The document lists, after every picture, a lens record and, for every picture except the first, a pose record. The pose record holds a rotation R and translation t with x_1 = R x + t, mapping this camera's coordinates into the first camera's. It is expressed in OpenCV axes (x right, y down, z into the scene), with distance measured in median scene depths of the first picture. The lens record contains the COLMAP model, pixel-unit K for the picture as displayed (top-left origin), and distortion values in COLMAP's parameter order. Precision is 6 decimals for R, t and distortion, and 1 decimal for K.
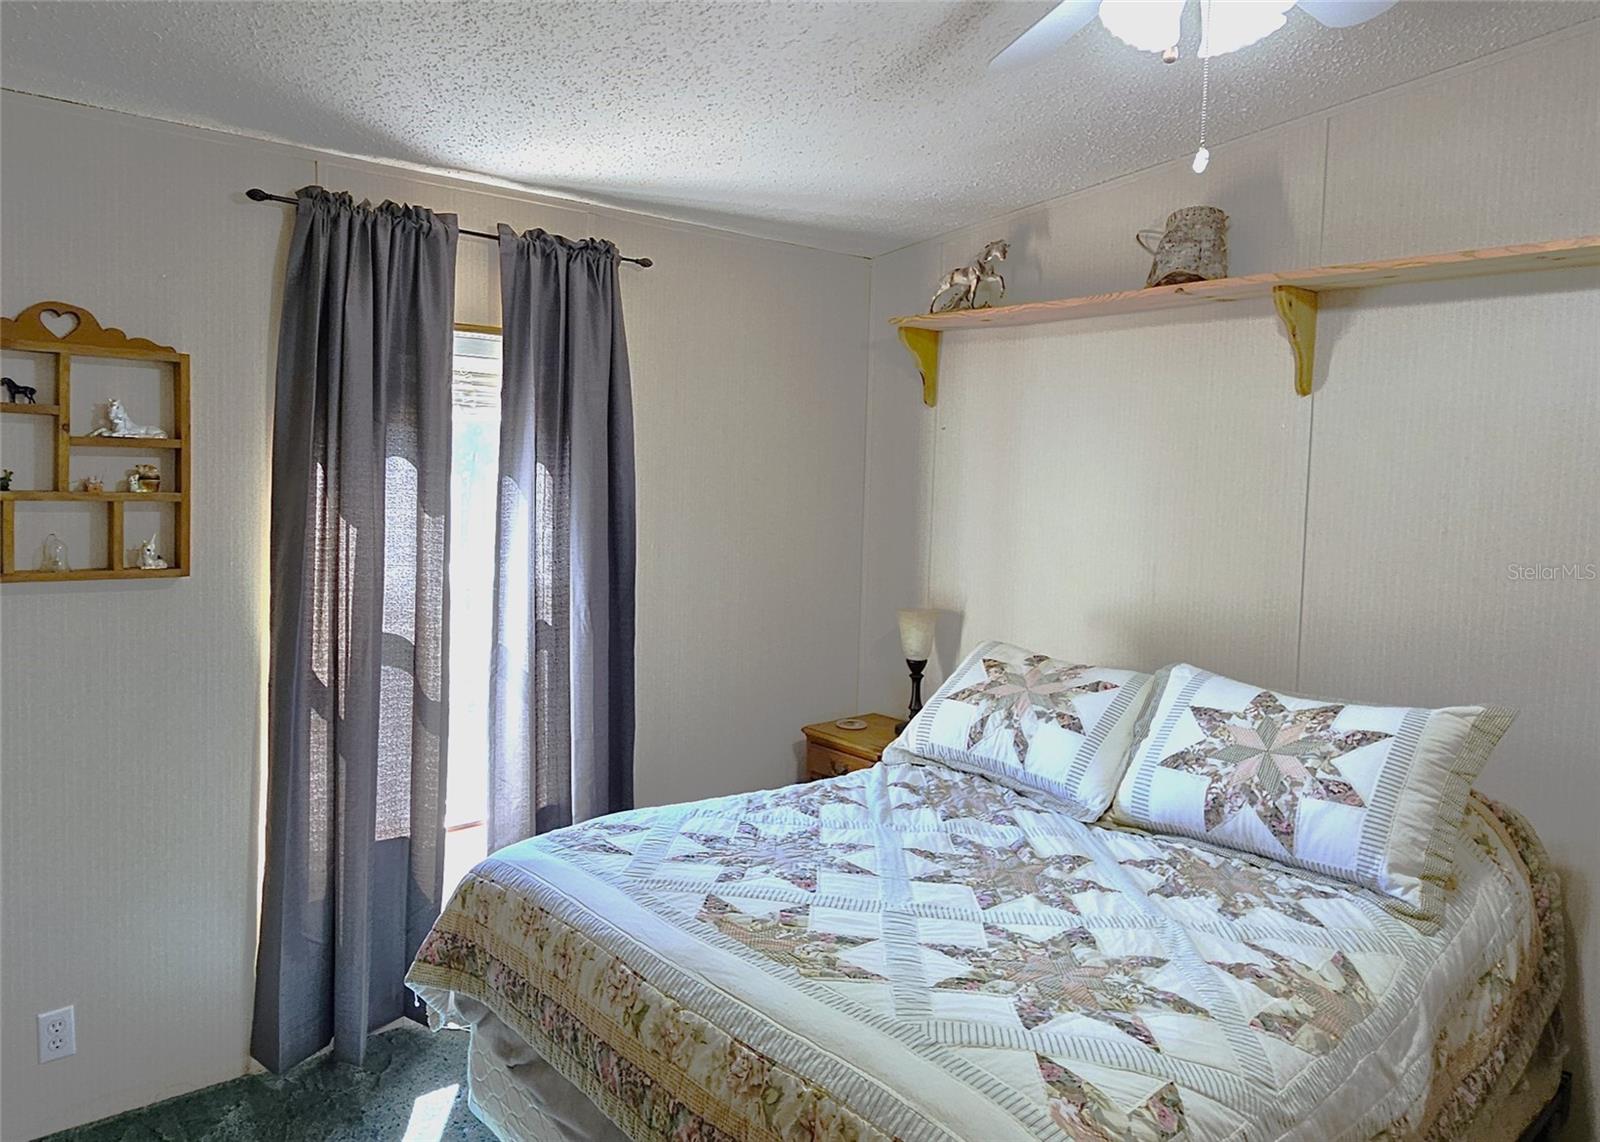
lens RADIAL K [[1179.4, 0, 800.0], [0, 1179.4, 571.0], [0, 0, 1]] dist [0.003611, 0.001736]
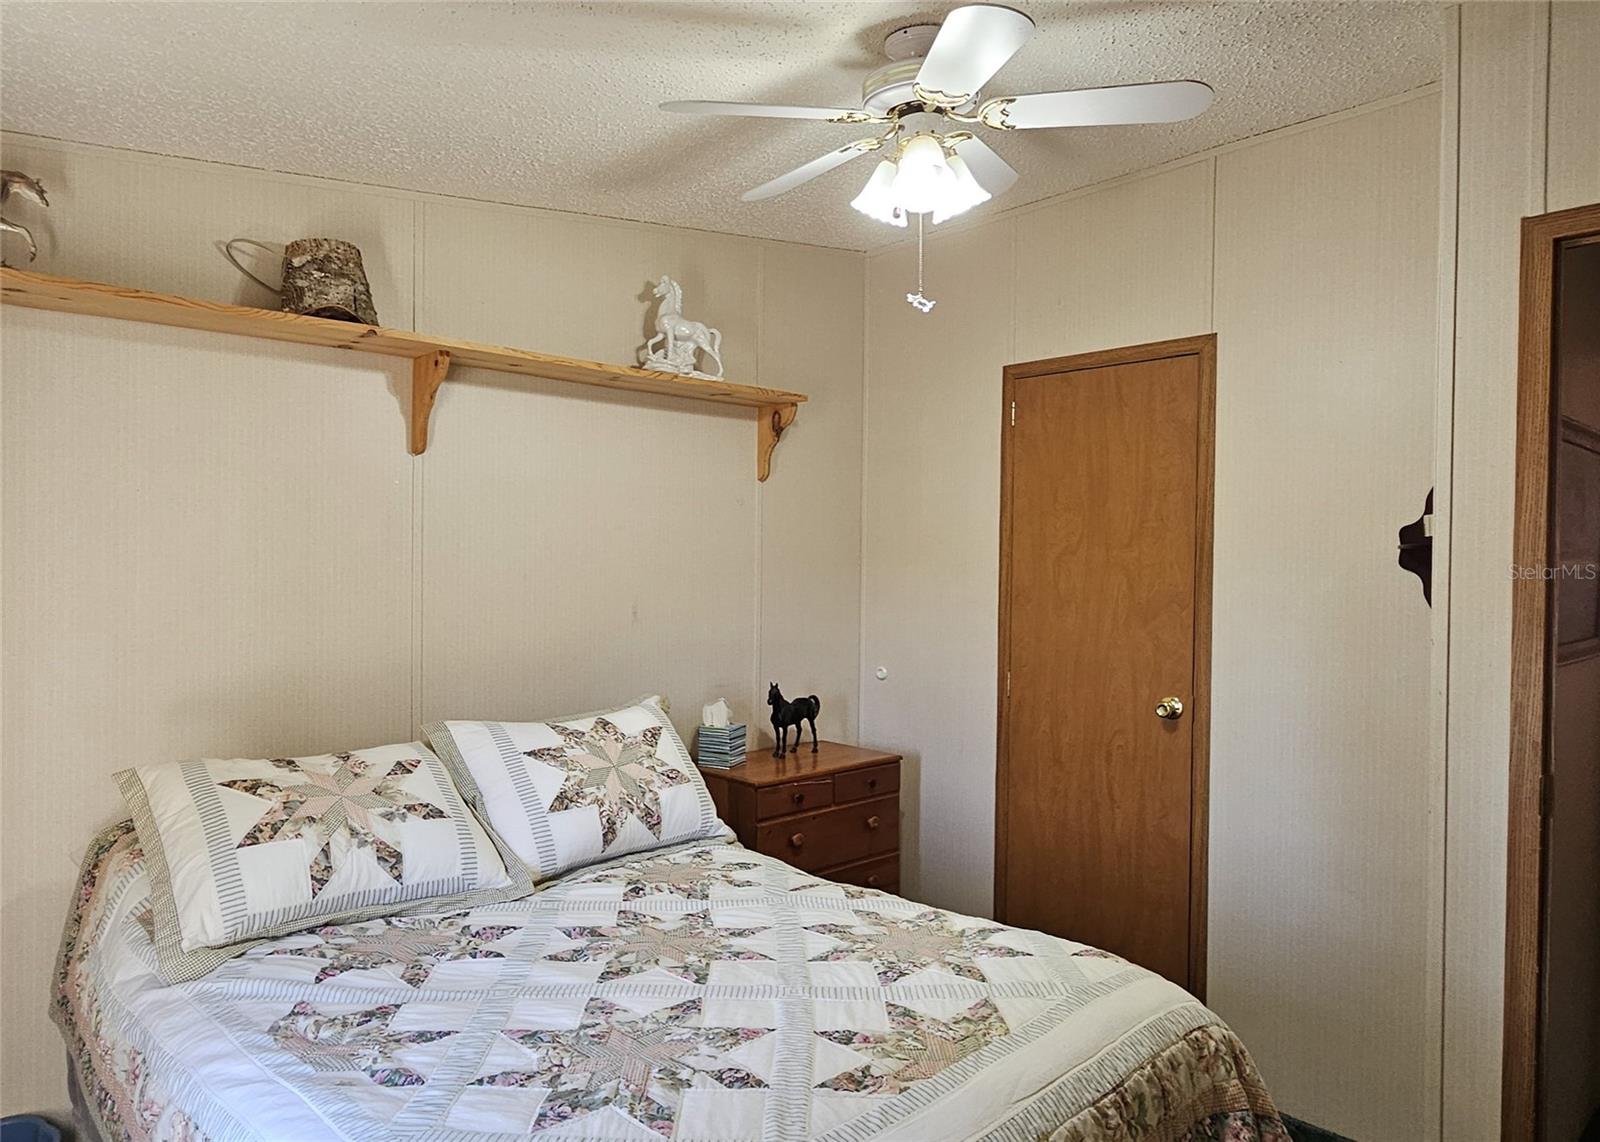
lens RADIAL K [[971.0, 0, 798.9], [0, 971.0, 591.9], [0, 0, 1]] dist [0.002658, 0.000916]
pose [[-0.033977, -0.059984, 0.997621, -0.572193], [0.078849, 0.994925, 0.062507, -0.066108], [-0.996307, 0.080785, -0.029075, 0.854566]]
